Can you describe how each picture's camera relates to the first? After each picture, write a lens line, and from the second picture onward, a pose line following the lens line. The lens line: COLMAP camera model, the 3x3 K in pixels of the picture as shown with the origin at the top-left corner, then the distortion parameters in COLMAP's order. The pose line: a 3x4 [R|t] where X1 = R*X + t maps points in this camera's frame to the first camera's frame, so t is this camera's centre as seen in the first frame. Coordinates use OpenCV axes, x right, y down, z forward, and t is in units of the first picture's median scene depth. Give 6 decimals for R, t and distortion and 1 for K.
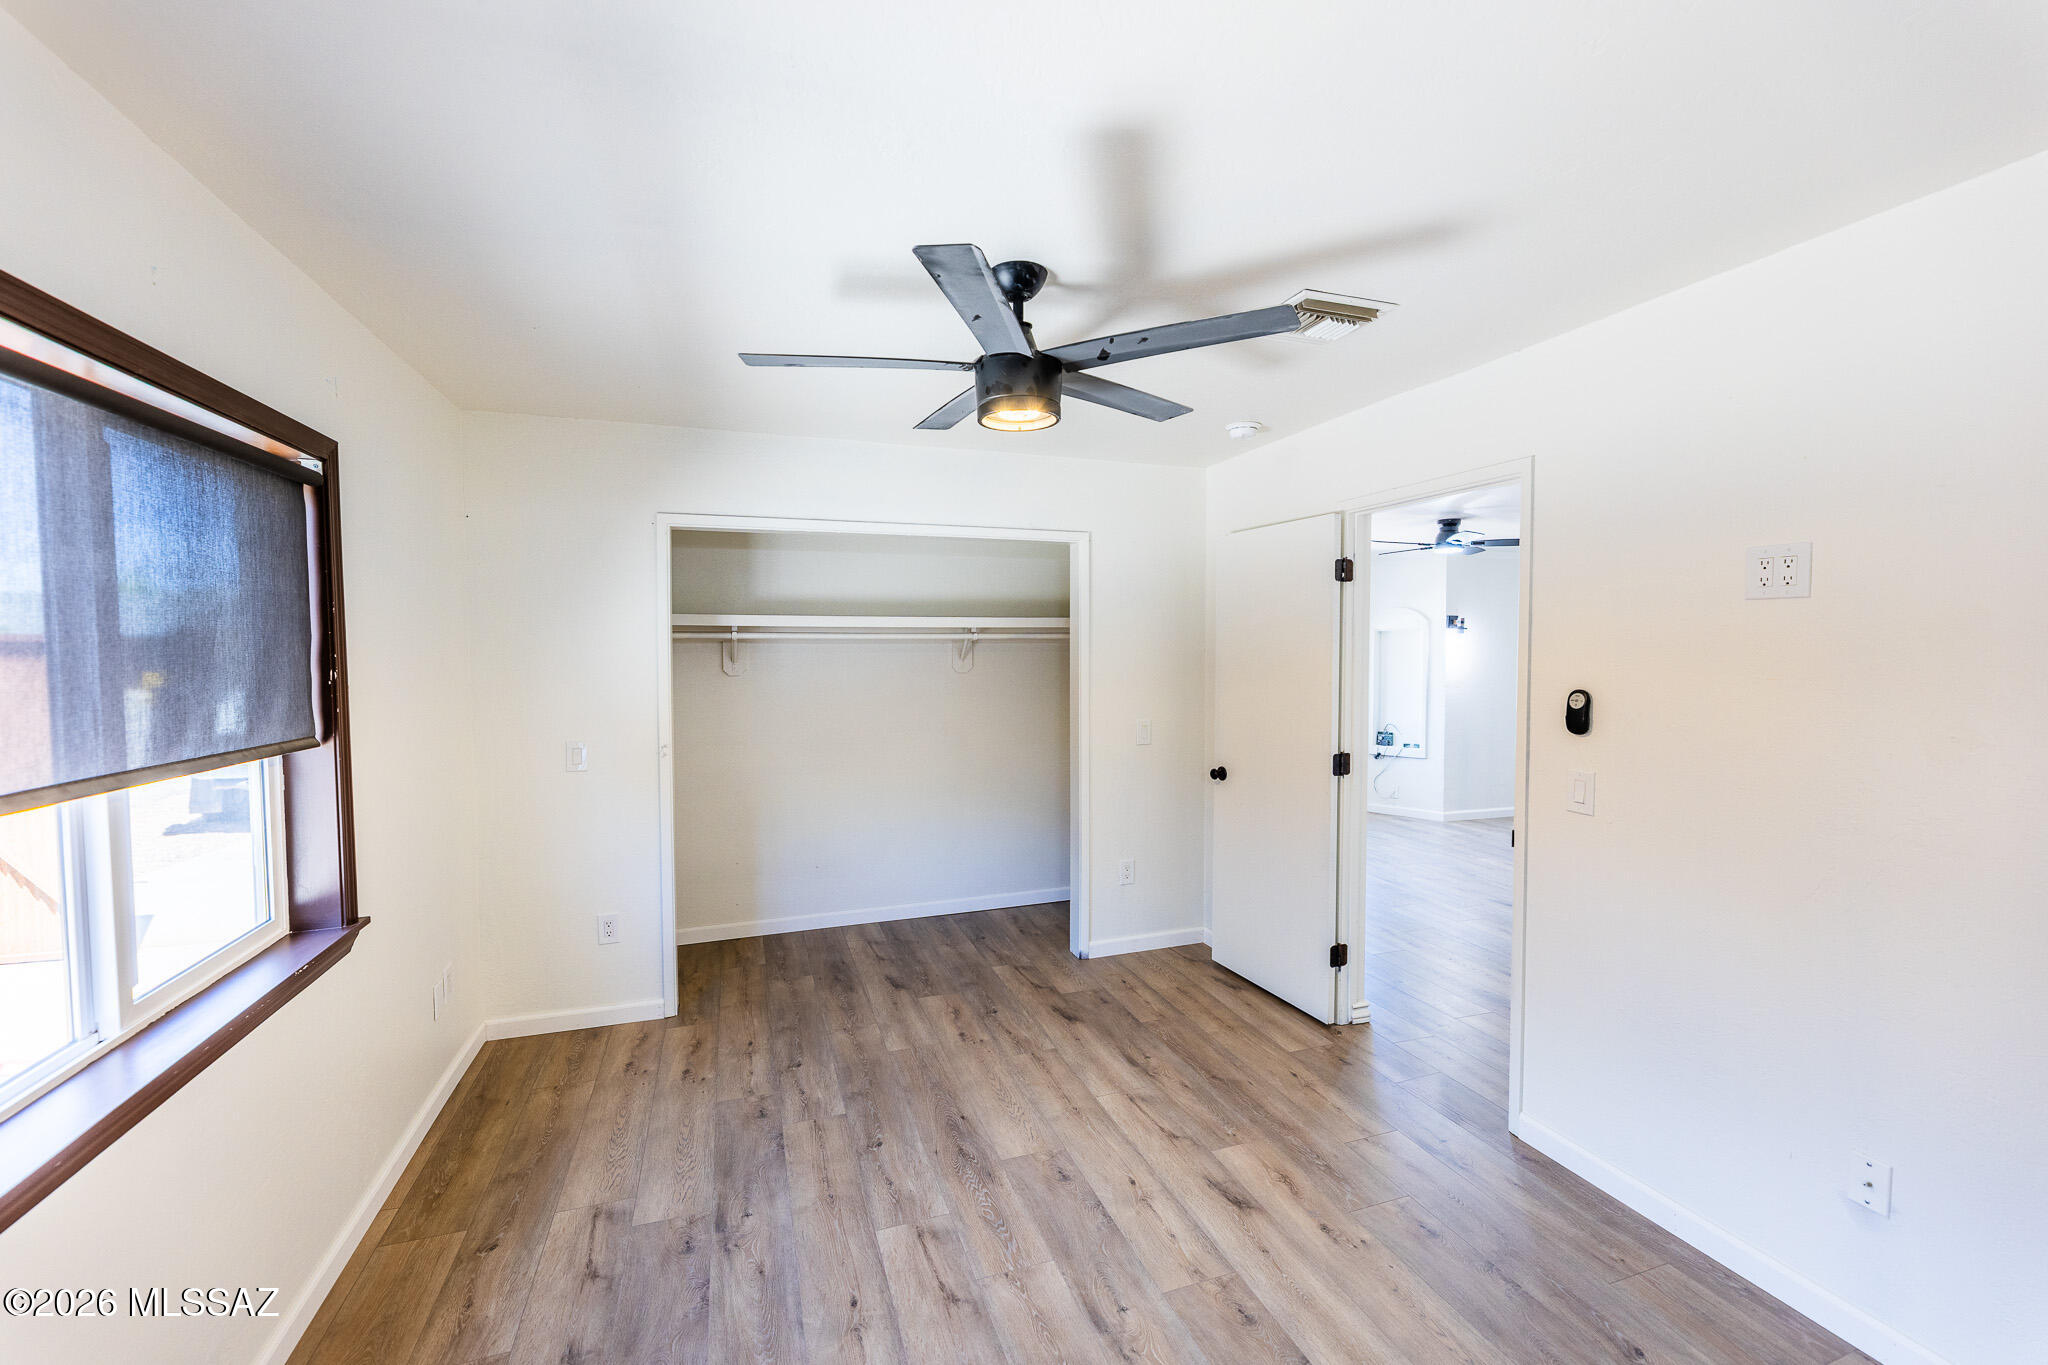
lens RADIAL K [[845.8, 0, 1026.2], [0, 845.8, 679.1], [0, 0, 1]] dist [0.000676, -0.000310]
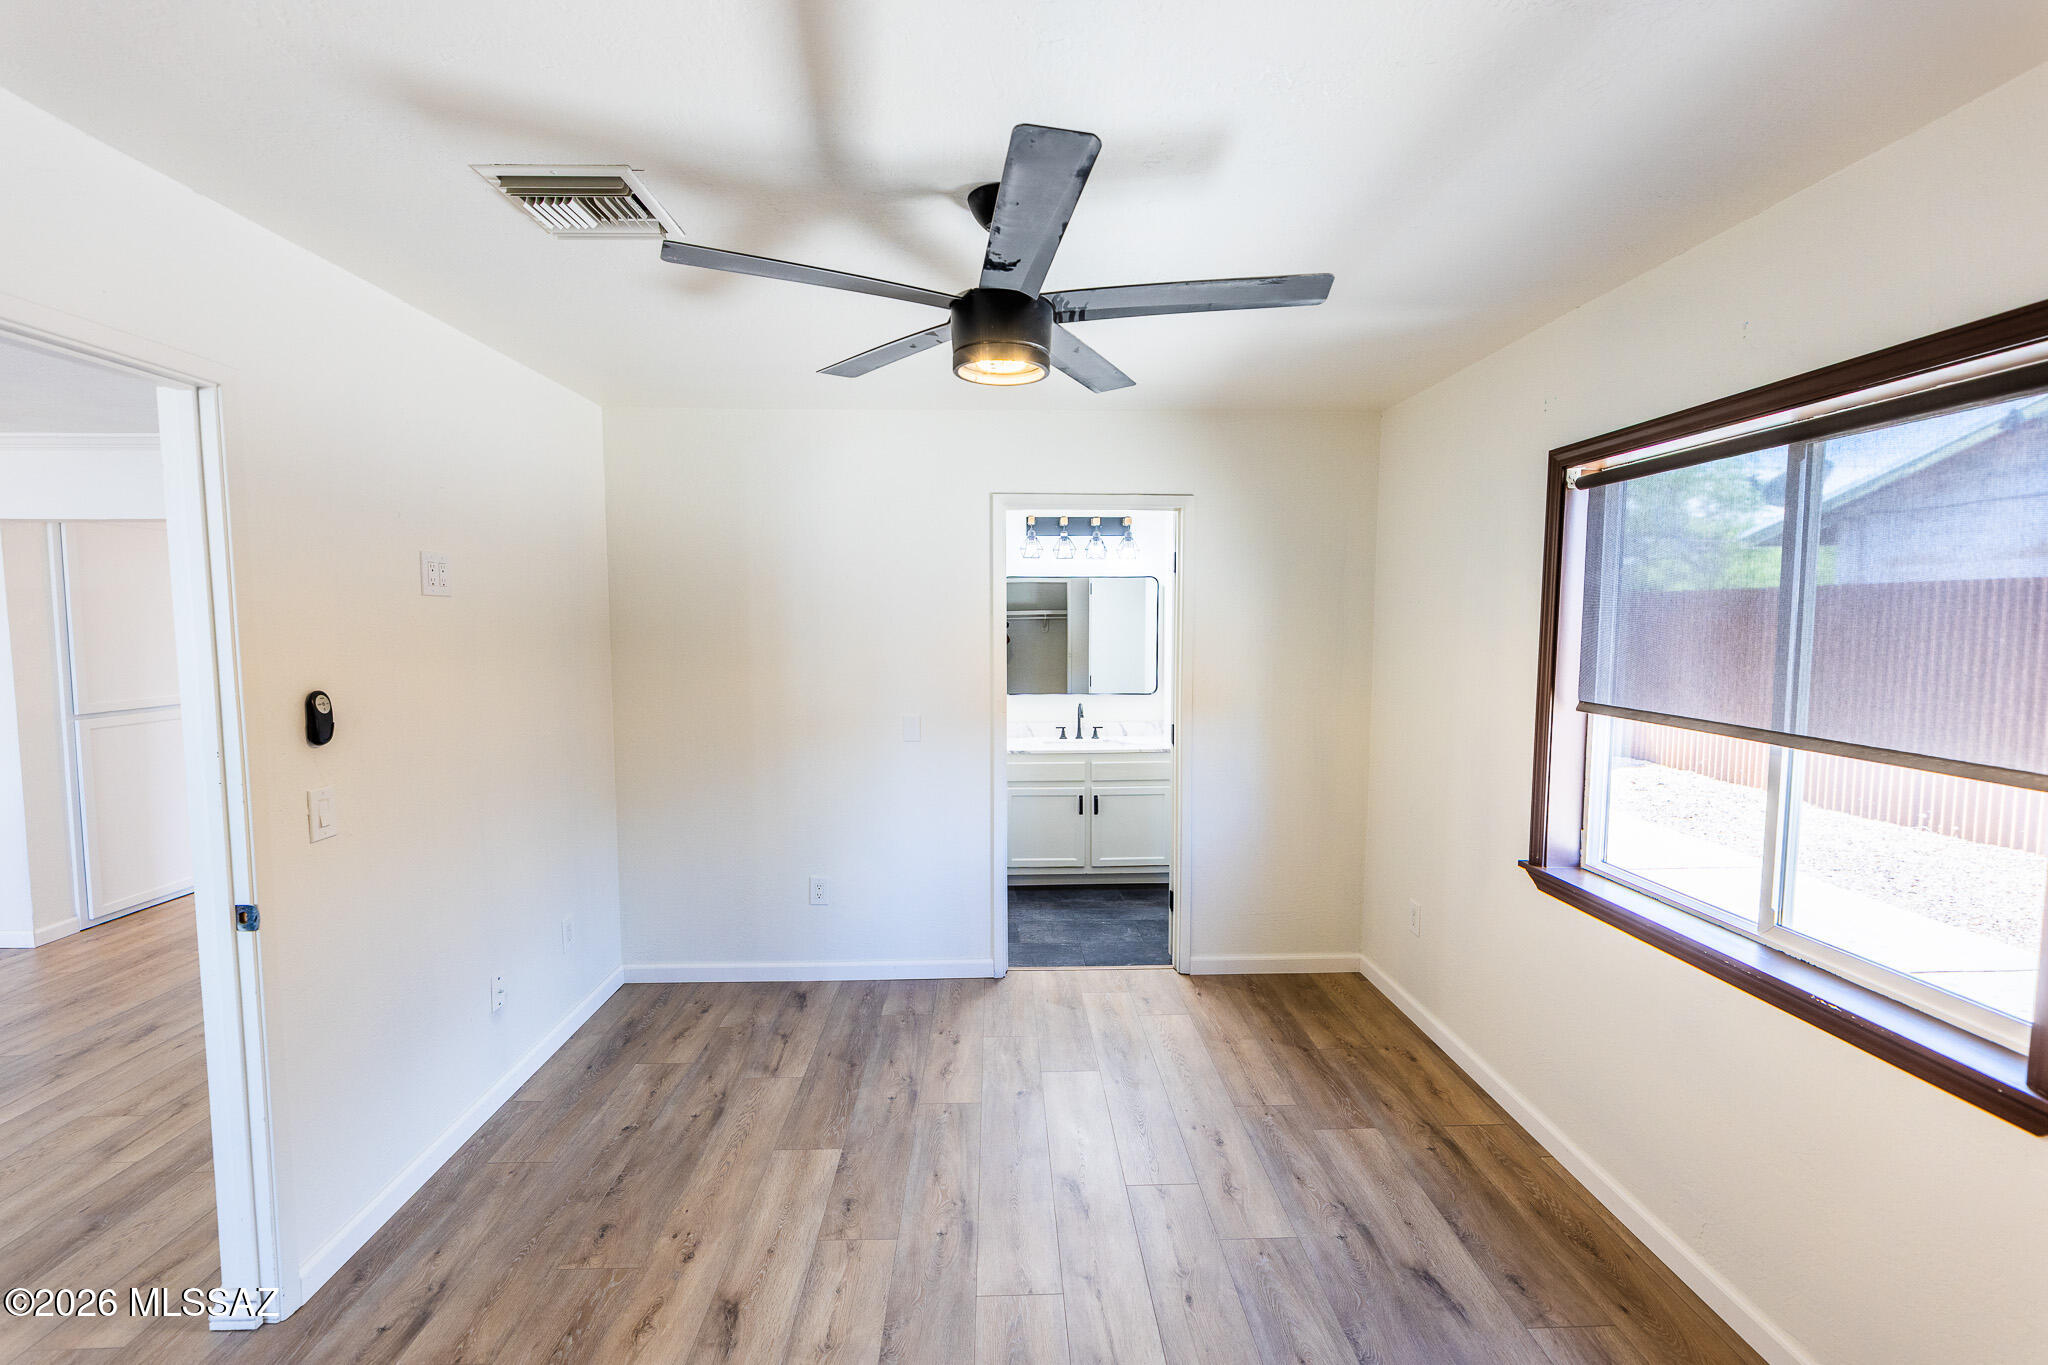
lens RADIAL K [[845.8, 0, 1026.2], [0, 845.8, 679.1], [0, 0, 1]] dist [0.000676, -0.000310]
pose [[-0.954057, -0.015746, 0.299211, -0.259787], [0.017650, 0.993931, 0.108582, -0.077685], [-0.299105, 0.108875, -0.947989, 1.622199]]
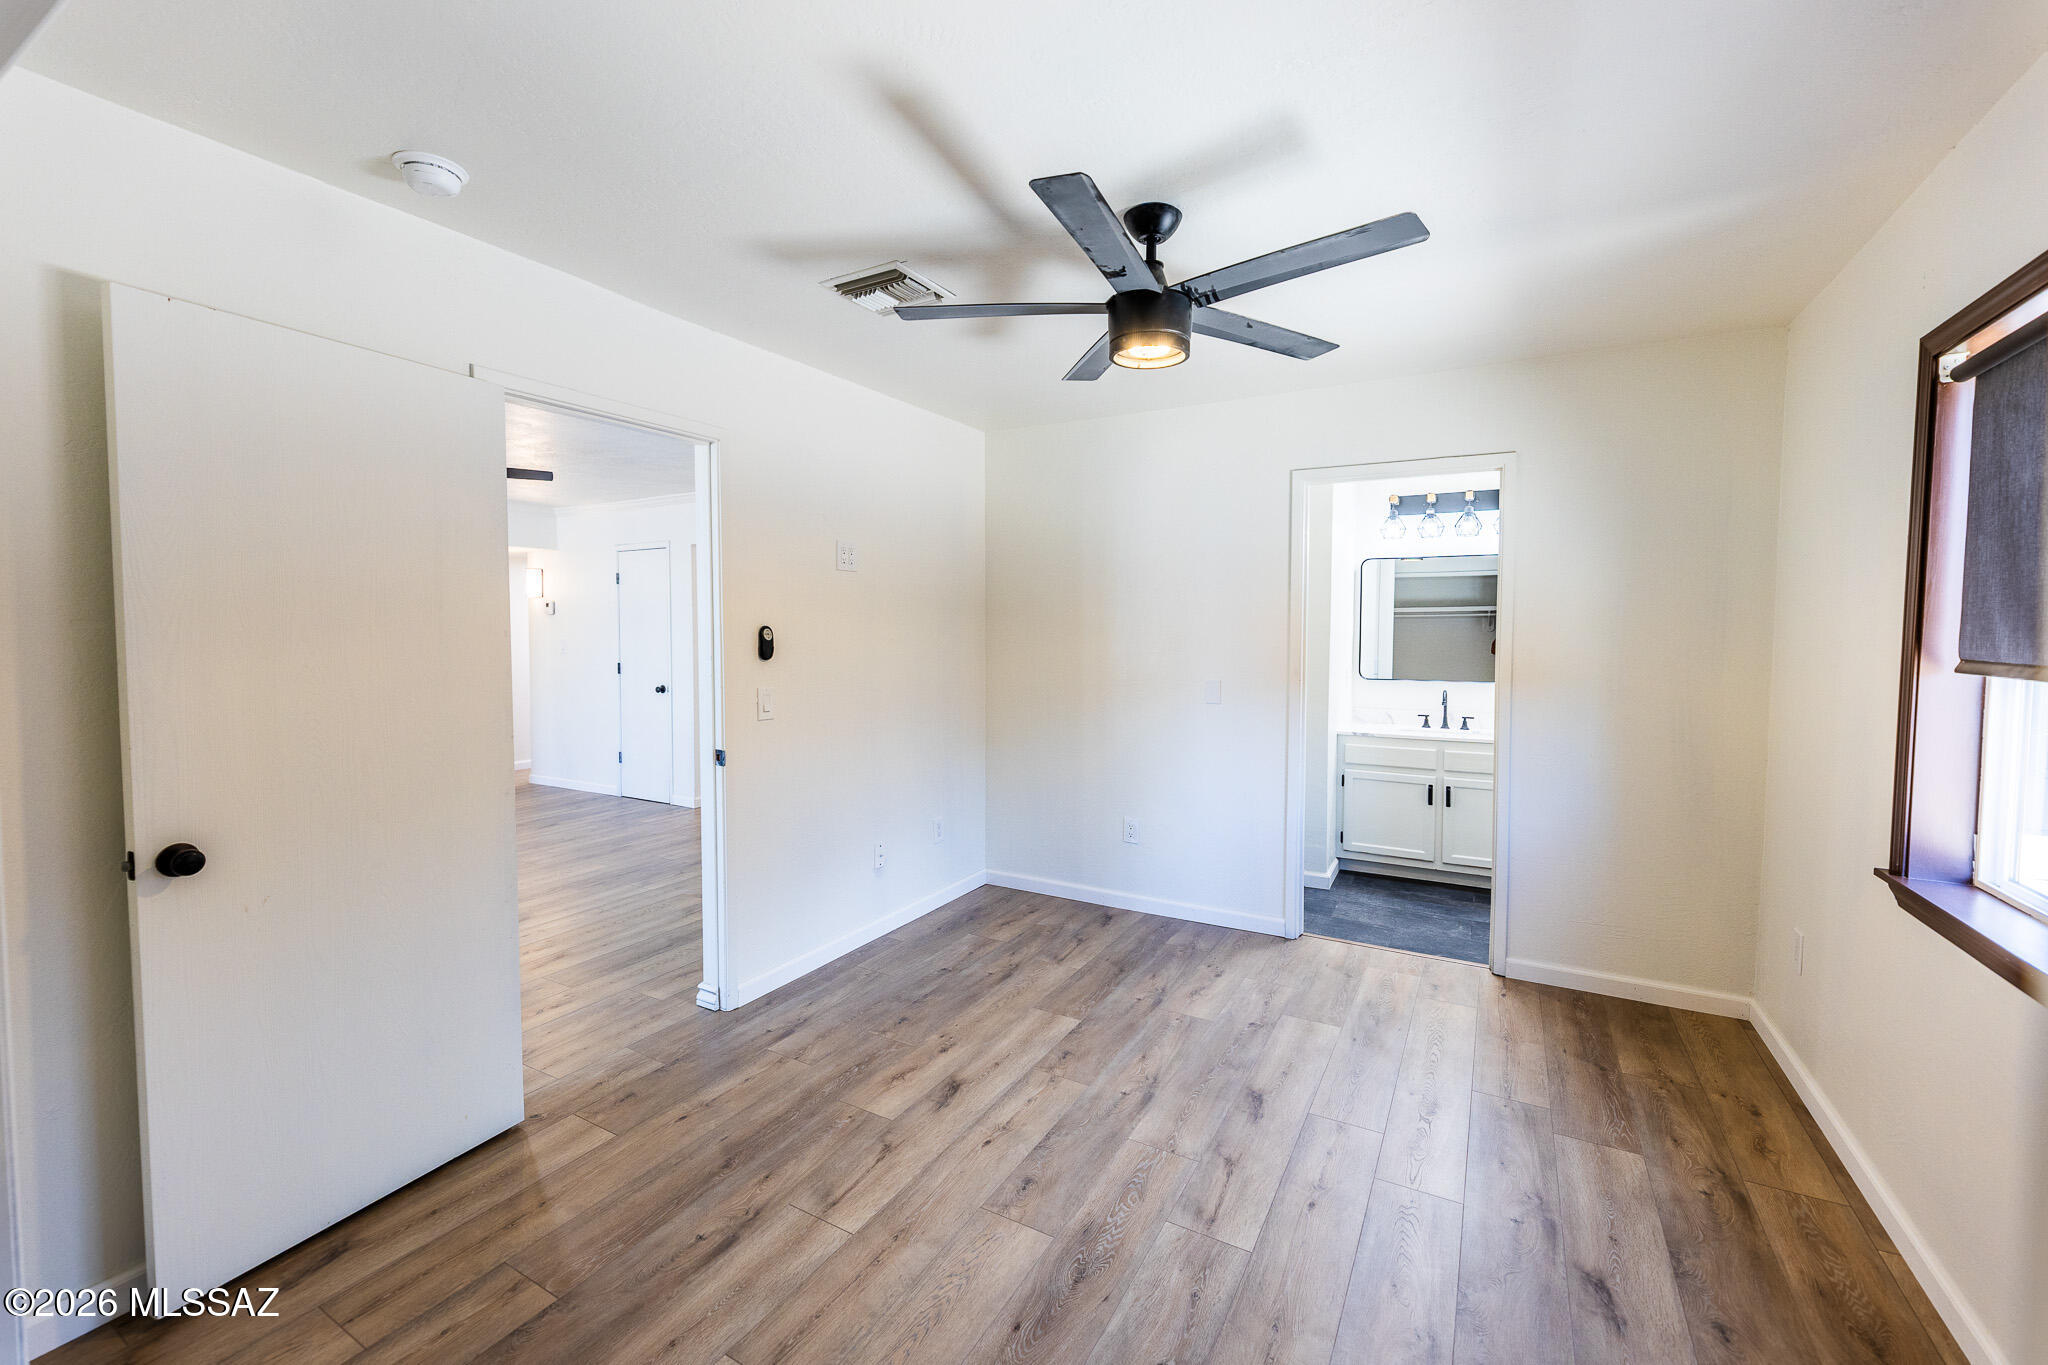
lens RADIAL K [[835.5, 0, 1028.6], [0, 835.5, 666.6], [0, 0, 1]] dist [-0.000354, -0.000092]
pose [[-0.659938, -0.031326, 0.750666, -0.611608], [0.031427, 0.997105, 0.069238, -0.000750], [-0.750662, 0.069284, -0.657043, 1.598665]]
